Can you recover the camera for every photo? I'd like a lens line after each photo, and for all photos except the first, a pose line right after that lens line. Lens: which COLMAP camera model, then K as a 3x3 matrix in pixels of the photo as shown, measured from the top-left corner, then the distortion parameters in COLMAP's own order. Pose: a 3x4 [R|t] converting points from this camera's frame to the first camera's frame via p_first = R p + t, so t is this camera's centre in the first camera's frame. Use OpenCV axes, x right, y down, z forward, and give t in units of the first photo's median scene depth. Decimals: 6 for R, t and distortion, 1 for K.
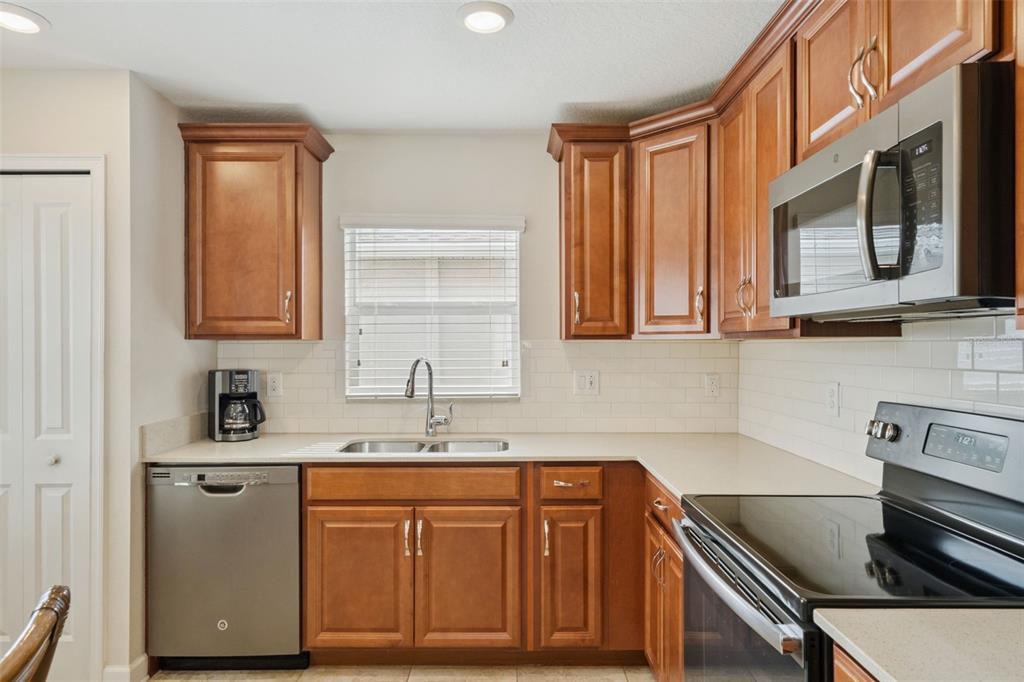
lens RADIAL K [[590.2, 0, 509.6], [0, 590.2, 350.9], [0, 0, 1]] dist [-0.001150, -0.000084]
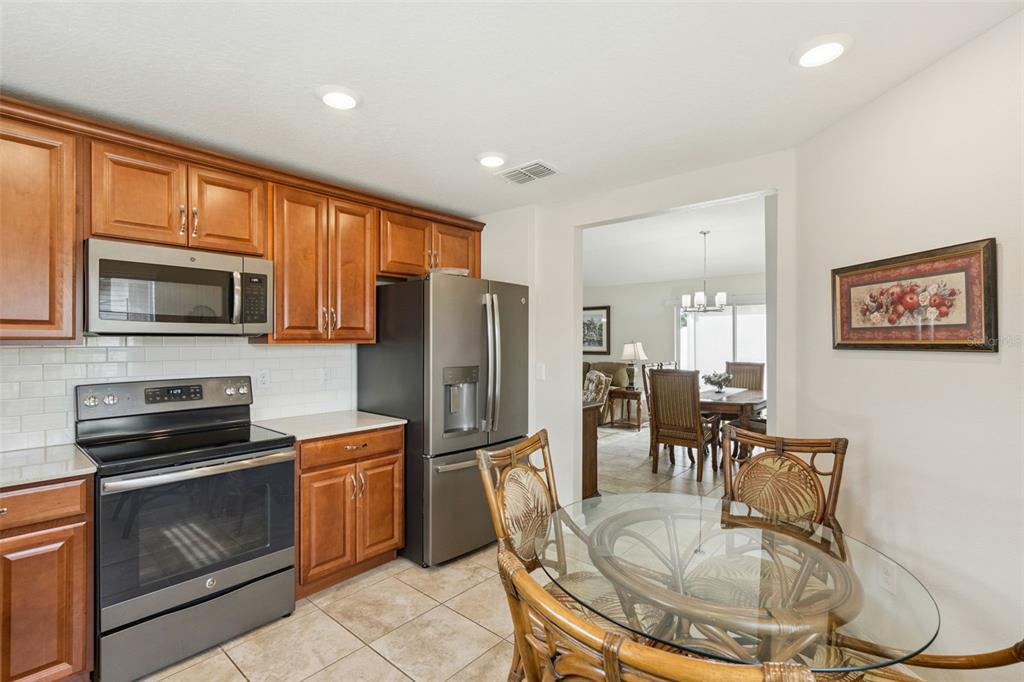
lens RADIAL K [[463.8, 0, 518.6], [0, 463.8, 345.8], [0, 0, 1]] dist [0.001651, 0.000031]
pose [[0.643558, 0.002416, 0.765393, -0.260135], [0.001351, 0.999990, -0.004292, -0.004175], [-0.765396, 0.003796, 0.643549, -0.002805]]
